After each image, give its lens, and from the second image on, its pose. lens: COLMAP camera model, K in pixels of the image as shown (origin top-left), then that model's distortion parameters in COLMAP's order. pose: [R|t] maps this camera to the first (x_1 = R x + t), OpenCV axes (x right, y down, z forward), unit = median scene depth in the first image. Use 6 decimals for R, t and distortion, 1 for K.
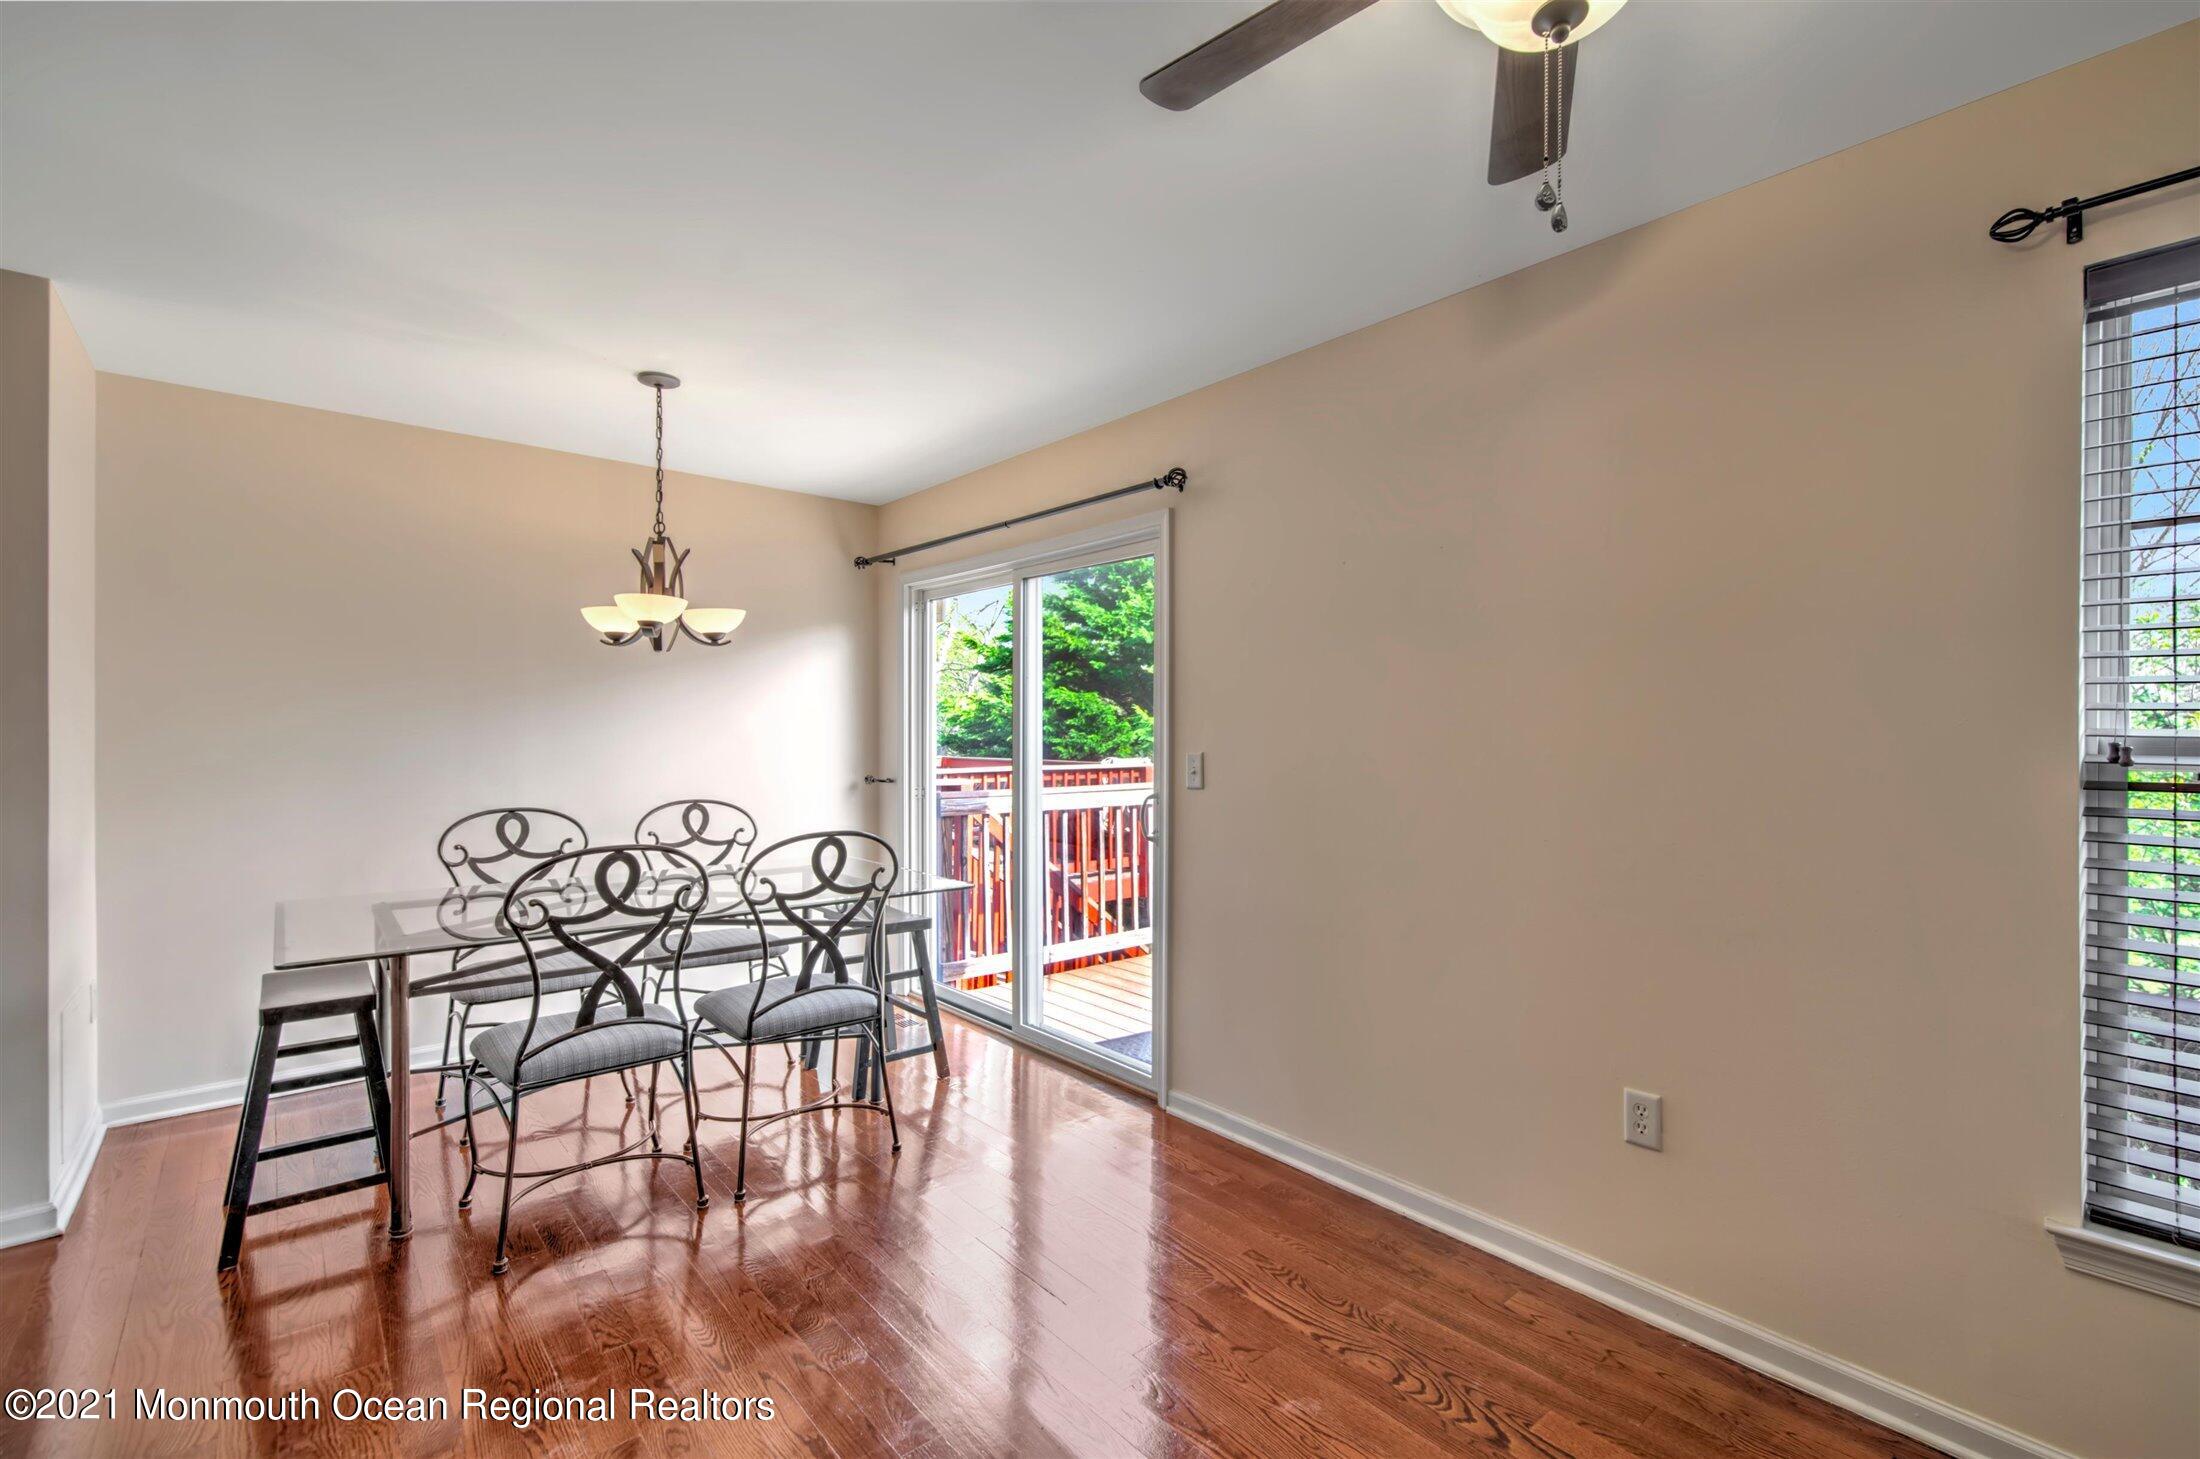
lens RADIAL K [[970.9, 0, 1105.3], [0, 970.9, 735.3], [0, 0, 1]] dist [0.000544, 0.002199]
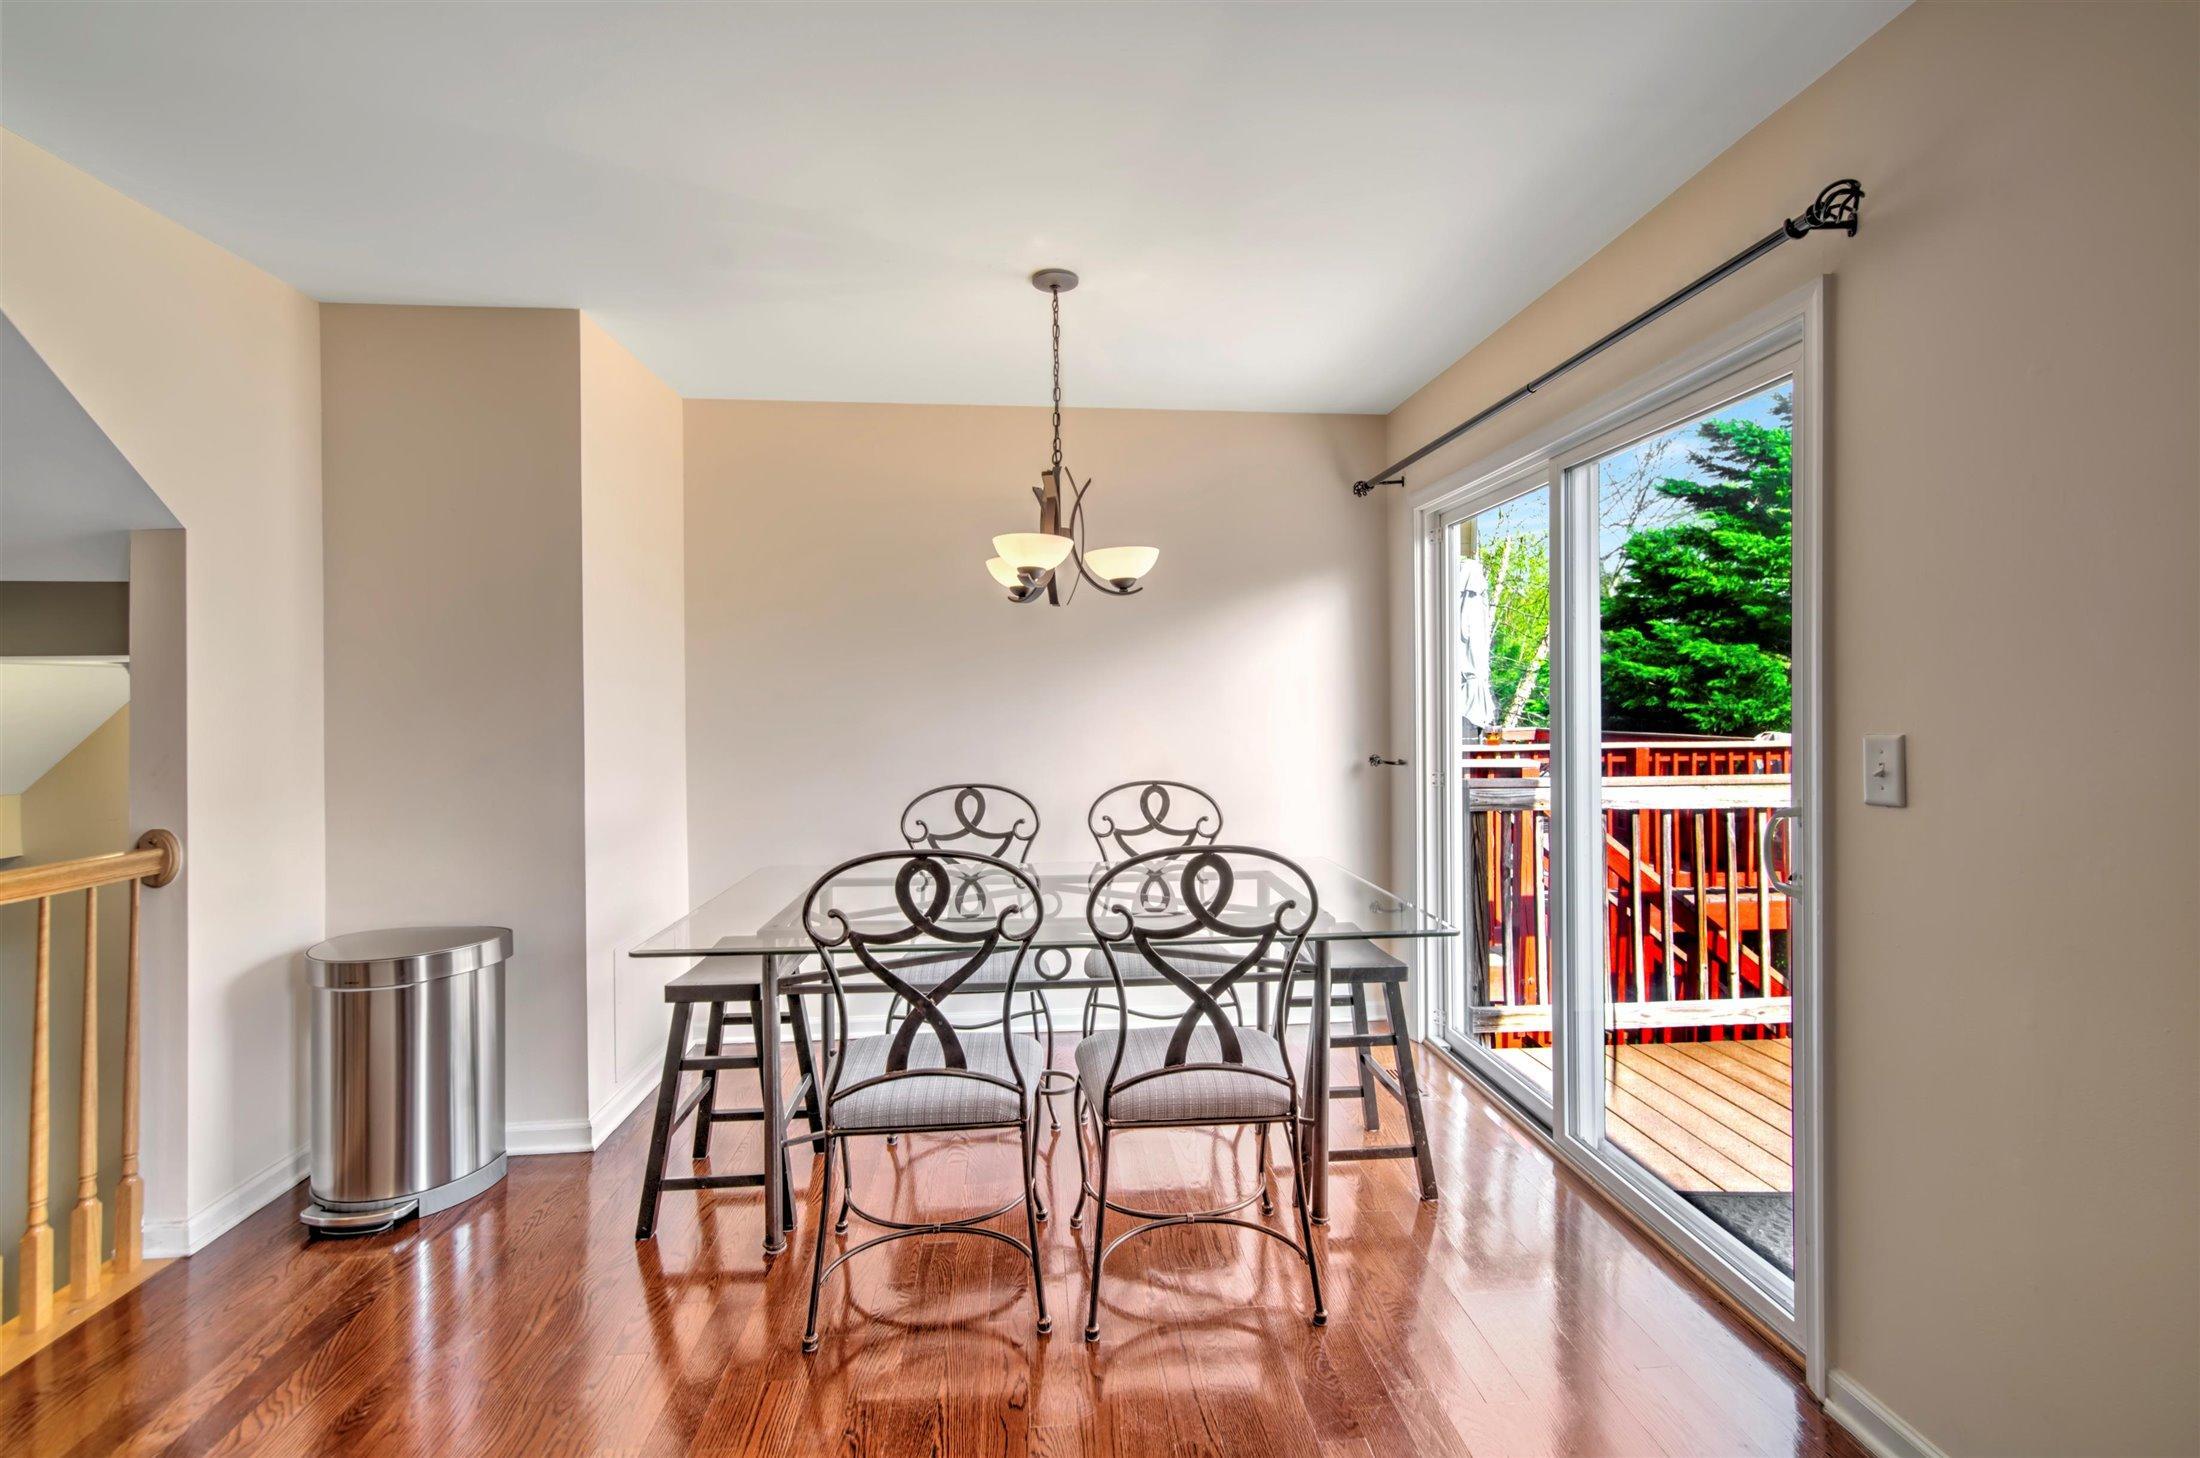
lens RADIAL K [[970.9, 0, 1099.8], [0, 970.9, 705.4], [0, 0, 1]] dist [0.000544, 0.002199]
pose [[0.816895, -0.005914, -0.576756, 0.047207], [0.006820, 0.999977, -0.000594, -0.000204], [0.576746, -0.003448, 0.816916, 0.328132]]
